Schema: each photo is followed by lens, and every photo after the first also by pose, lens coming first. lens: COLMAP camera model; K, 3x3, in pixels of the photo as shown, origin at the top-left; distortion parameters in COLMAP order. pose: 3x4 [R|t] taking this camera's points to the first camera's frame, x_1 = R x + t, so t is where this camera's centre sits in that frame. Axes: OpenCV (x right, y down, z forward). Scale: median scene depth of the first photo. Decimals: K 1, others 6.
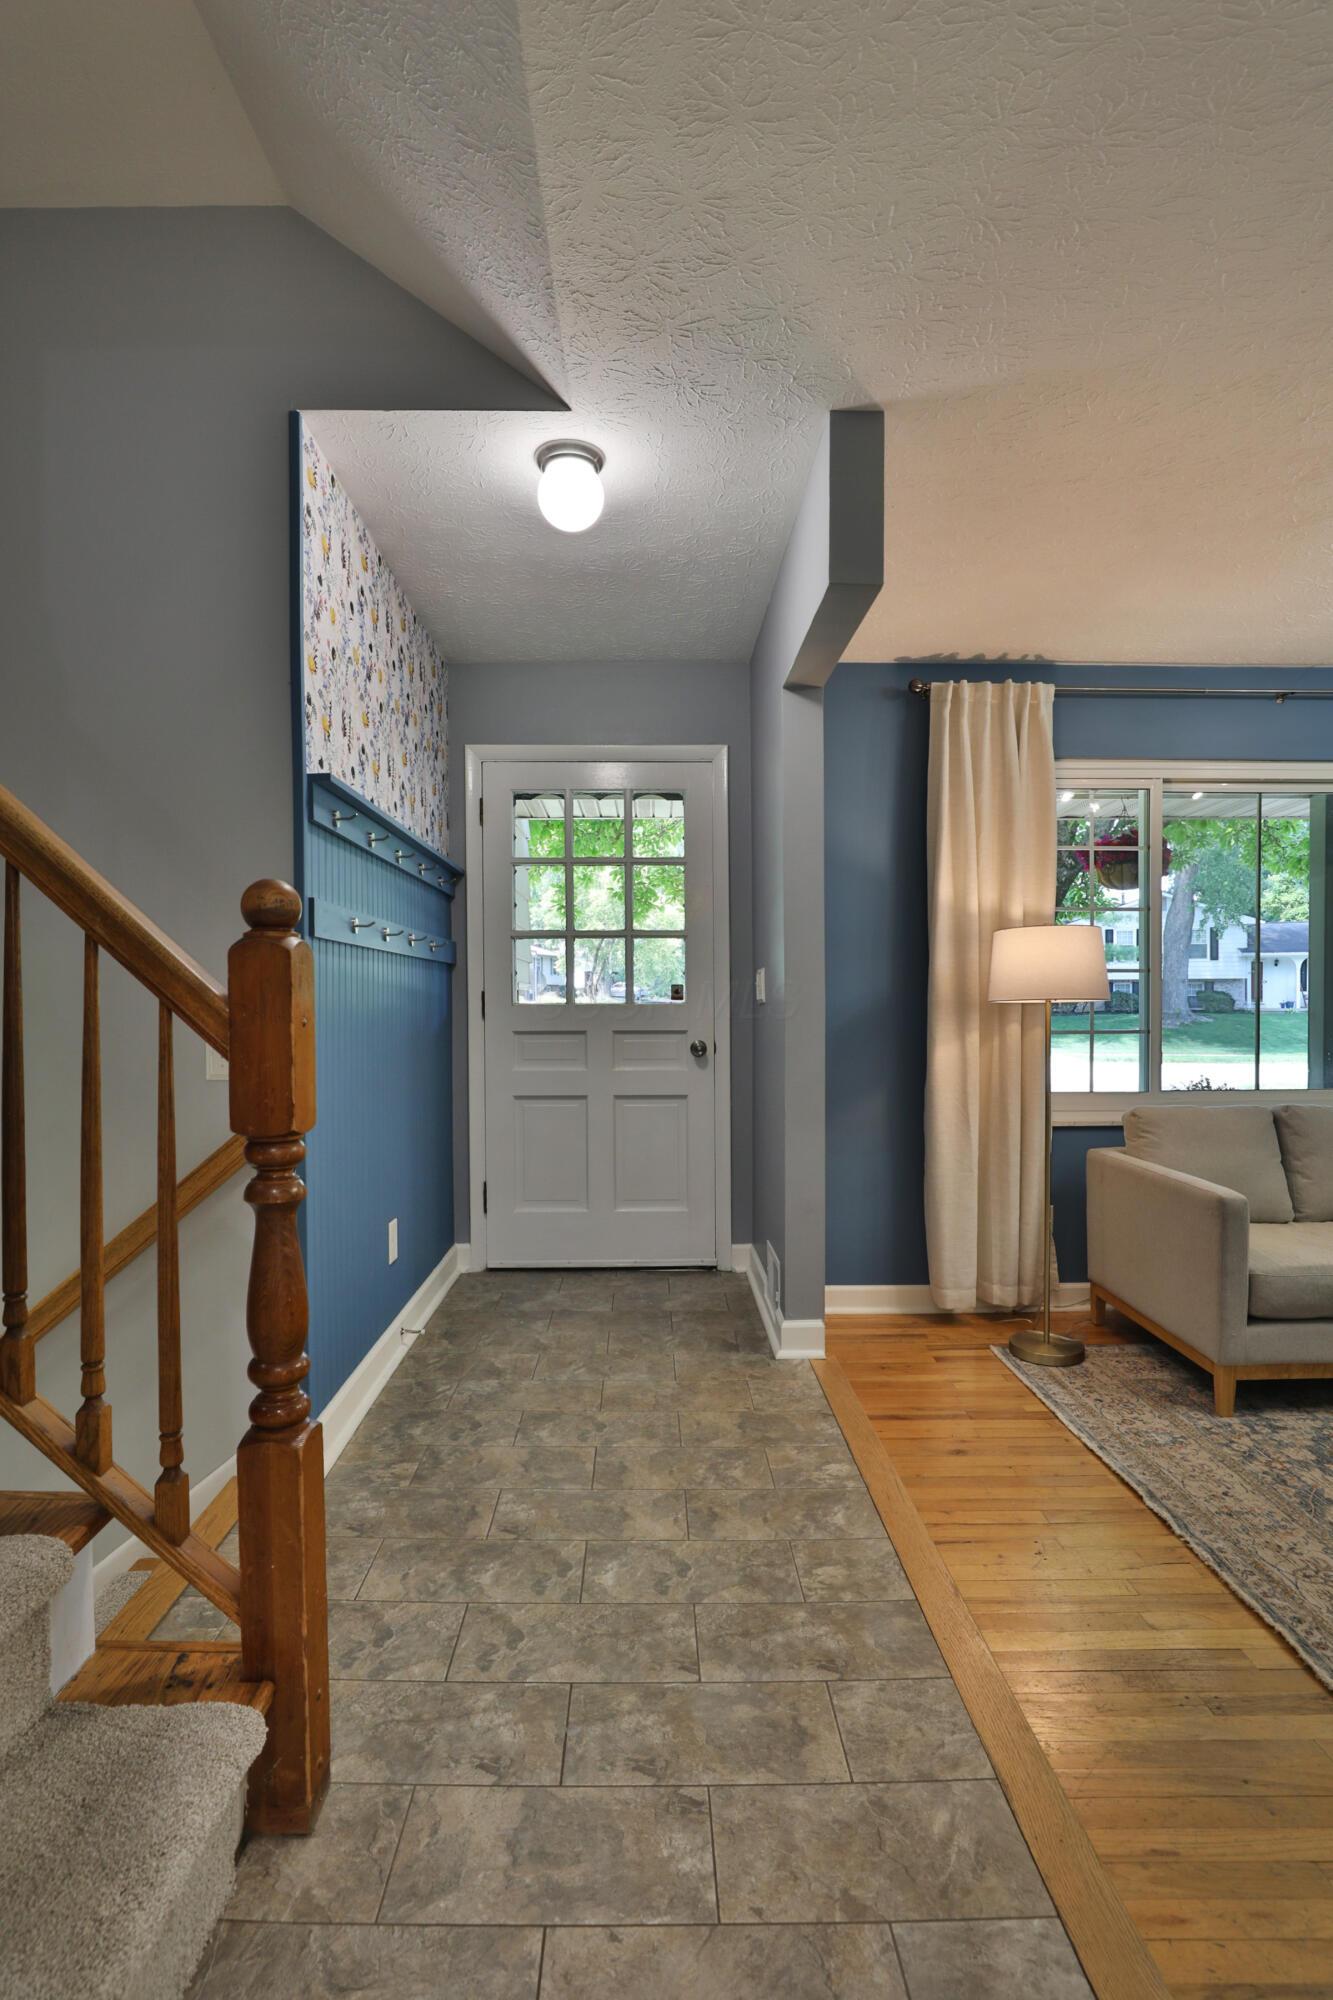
lens RADIAL K [[958.2, 0, 668.3], [0, 958.2, 1005.3], [0, 0, 1]] dist [-0.024265, 0.000481]
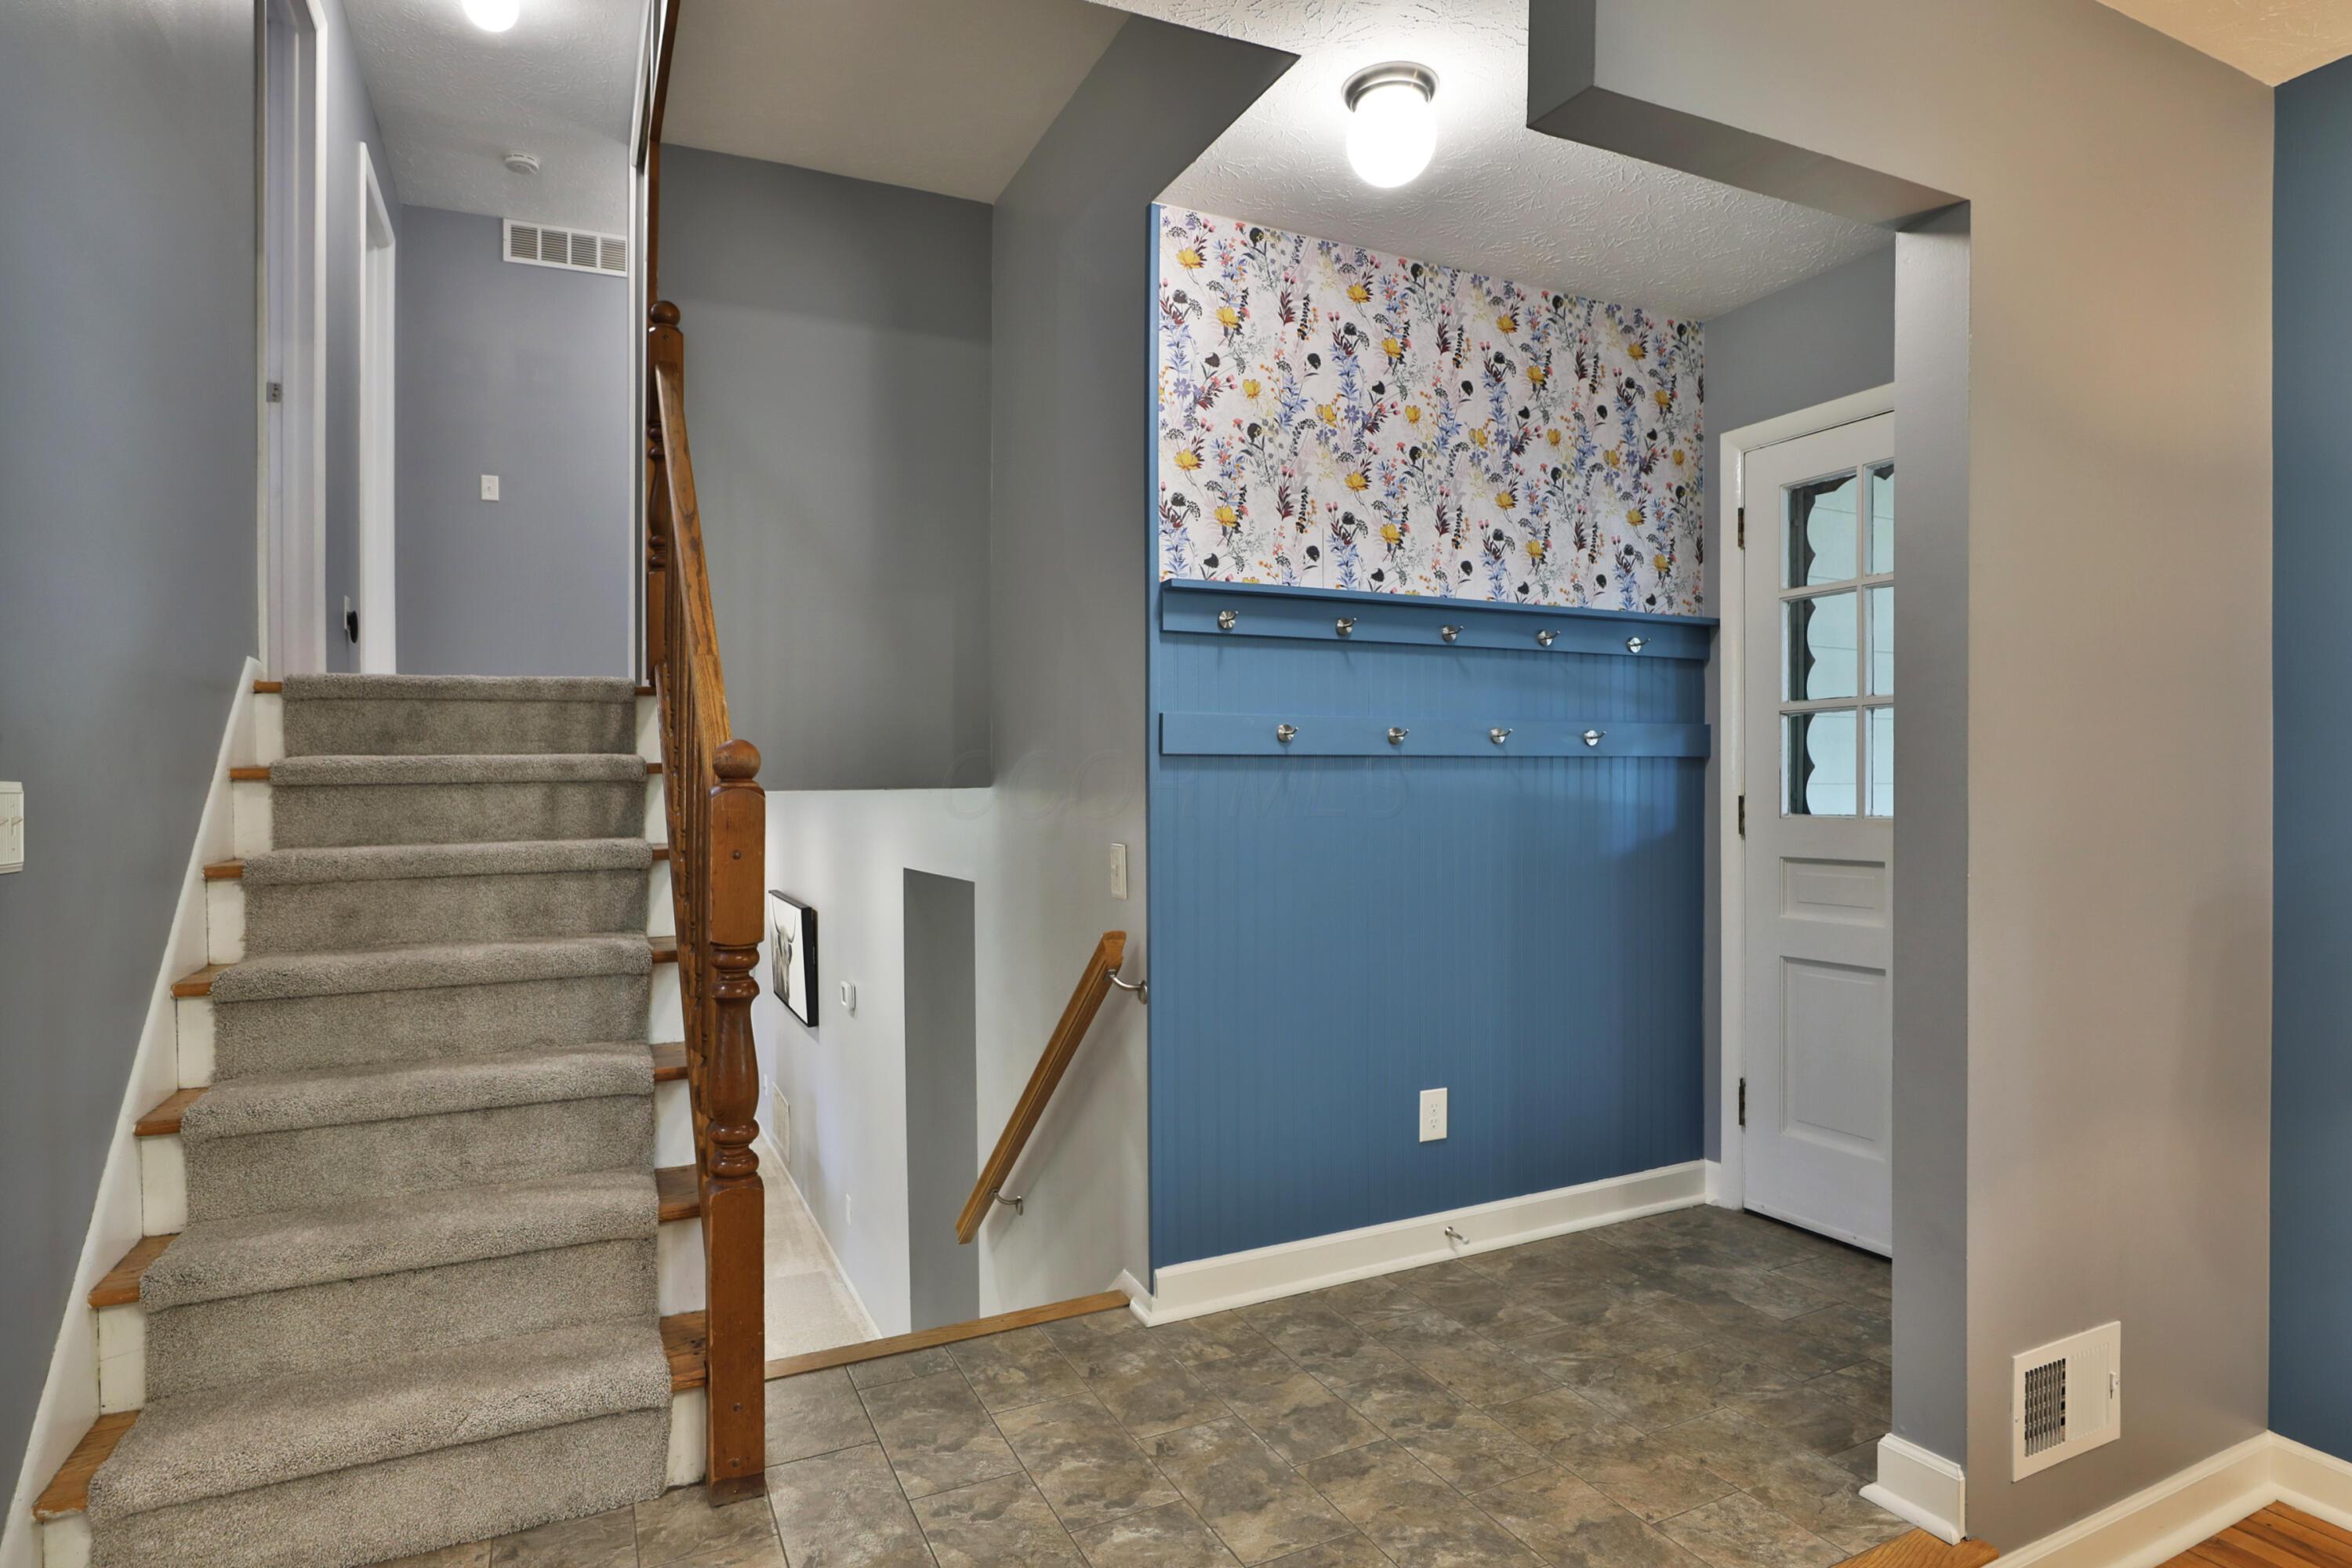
lens RADIAL K [[1246.4, 0, 1169.0], [0, 1246.4, 781.4], [0, 0, 1]] dist [-0.054675, 0.001213]
pose [[0.442948, -0.000825, -0.896547, 0.589273], [-0.008057, 0.999956, -0.004901, -0.025143], [0.896511, 0.009394, 0.442921, 0.374142]]
